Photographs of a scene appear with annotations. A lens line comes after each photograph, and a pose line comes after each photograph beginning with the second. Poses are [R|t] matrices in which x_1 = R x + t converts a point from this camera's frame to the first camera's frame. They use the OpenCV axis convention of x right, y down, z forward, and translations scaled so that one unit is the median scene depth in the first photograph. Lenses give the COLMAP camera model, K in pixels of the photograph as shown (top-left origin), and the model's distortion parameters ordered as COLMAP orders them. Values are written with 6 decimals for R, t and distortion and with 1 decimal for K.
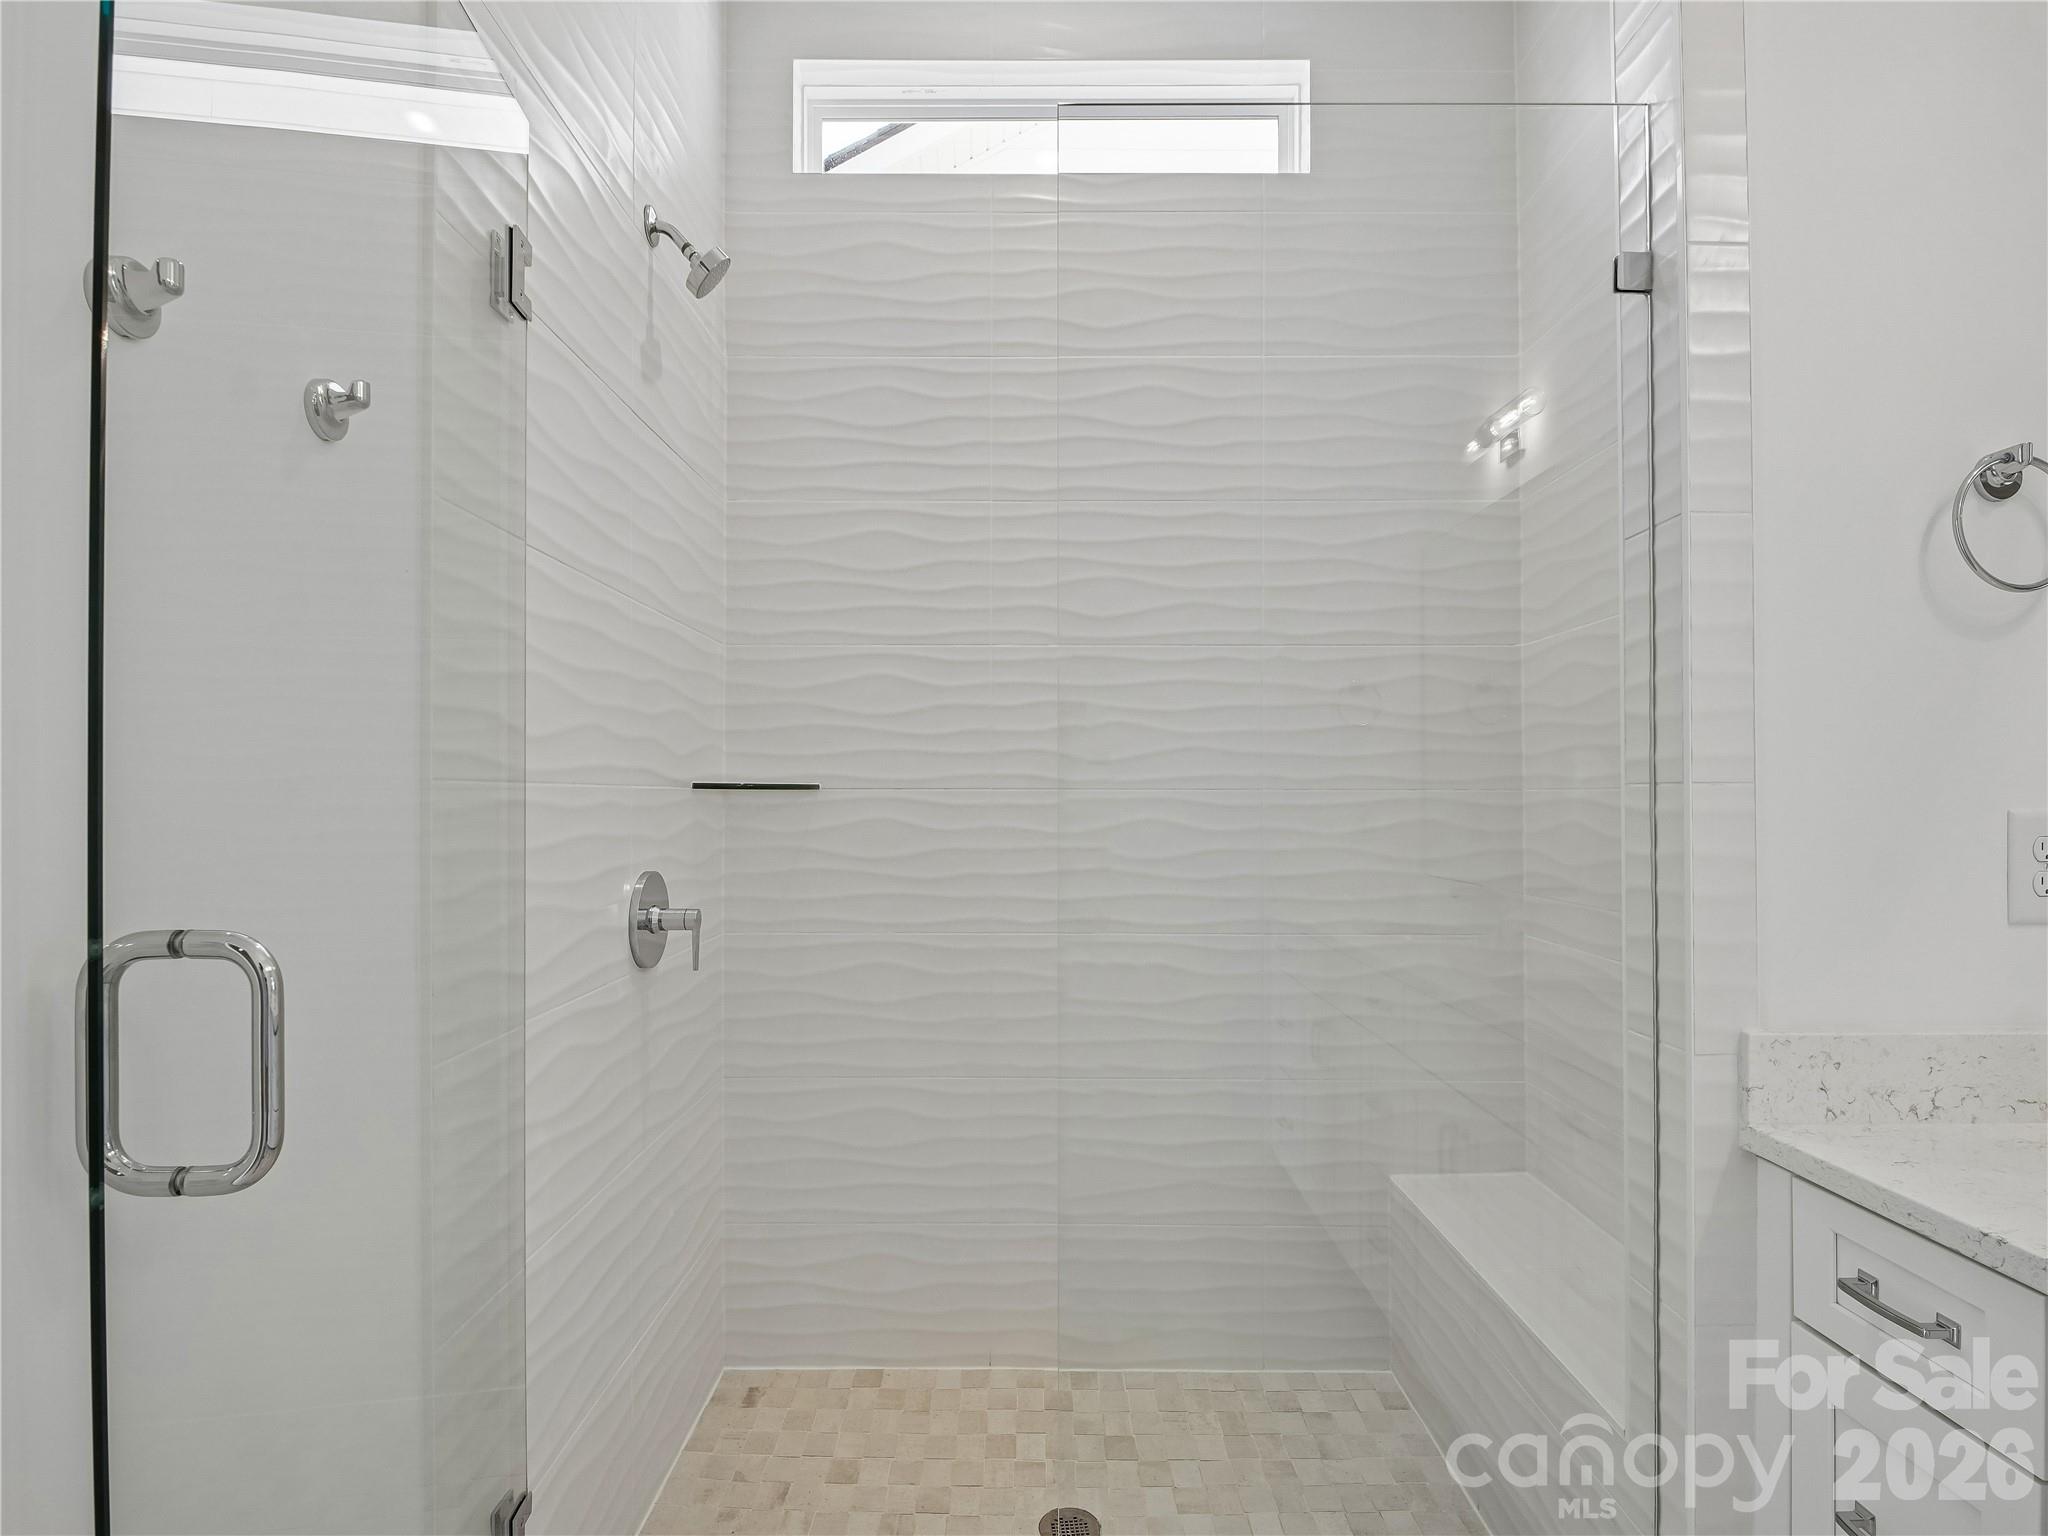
lens RADIAL K [[1020.5, 0, 1032.7], [0, 1020.5, 792.4], [0, 0, 1]] dist [-0.000529, -0.009205]
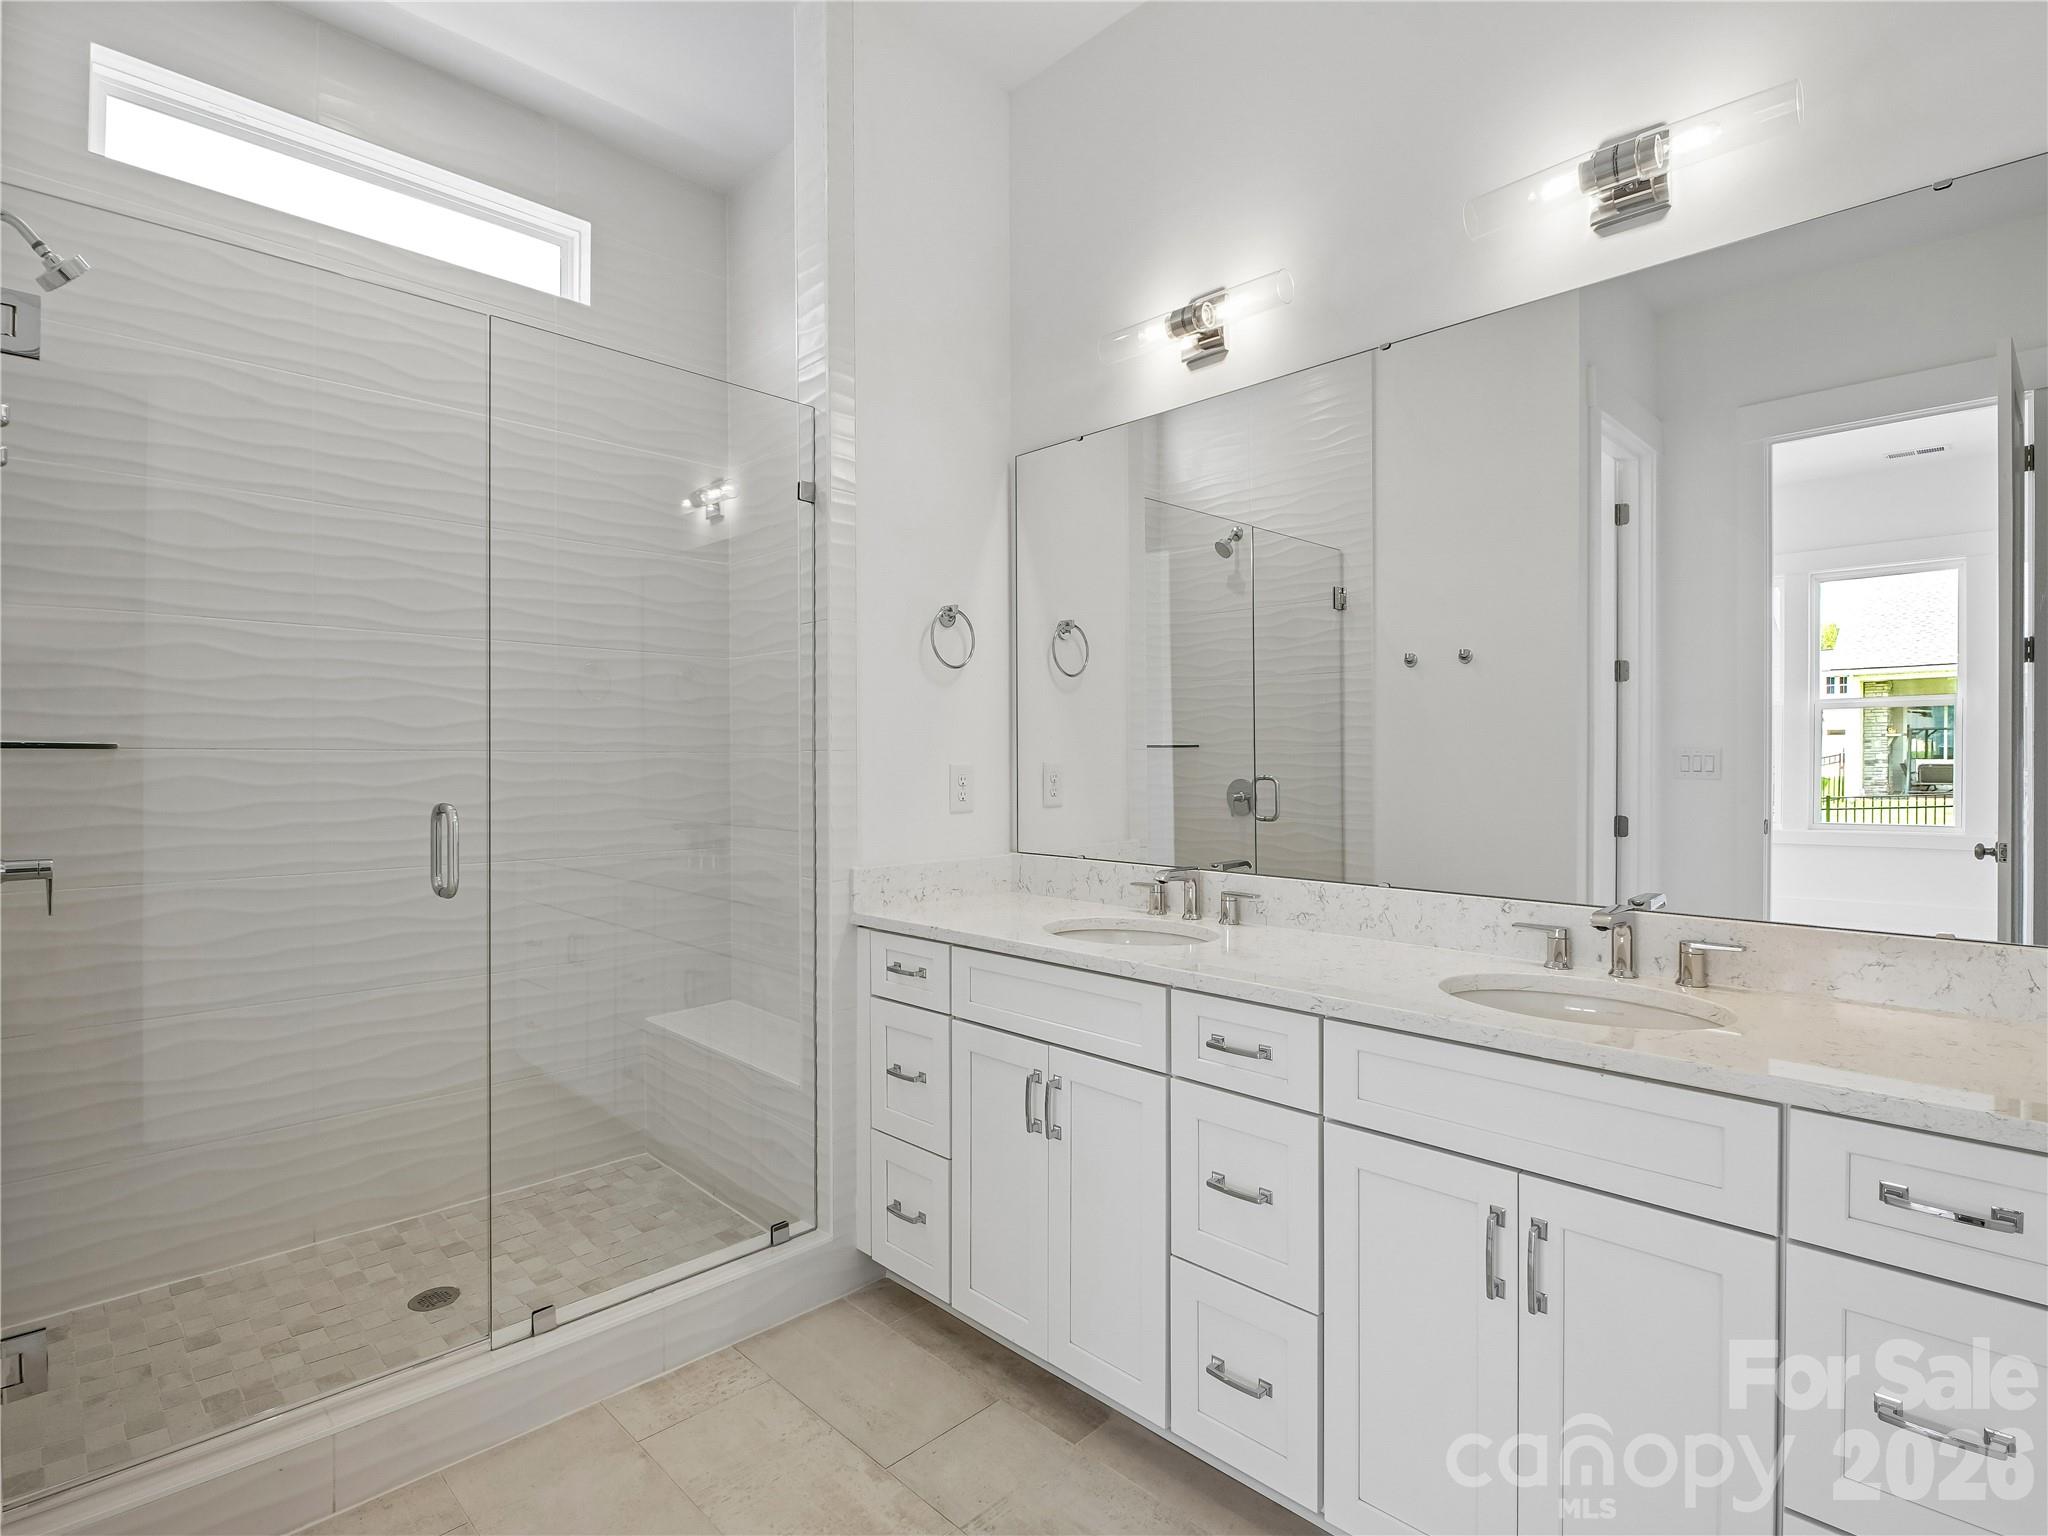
lens RADIAL K [[1020.5, 0, 1037.8], [0, 1020.5, 763.6], [0, 0, 1]] dist [-0.000529, -0.009205]
pose [[0.700162, -0.003145, 0.713977, -0.330131], [-0.004774, 0.999947, 0.009085, -0.002215], [-0.713968, -0.009769, 0.700110, -0.460788]]
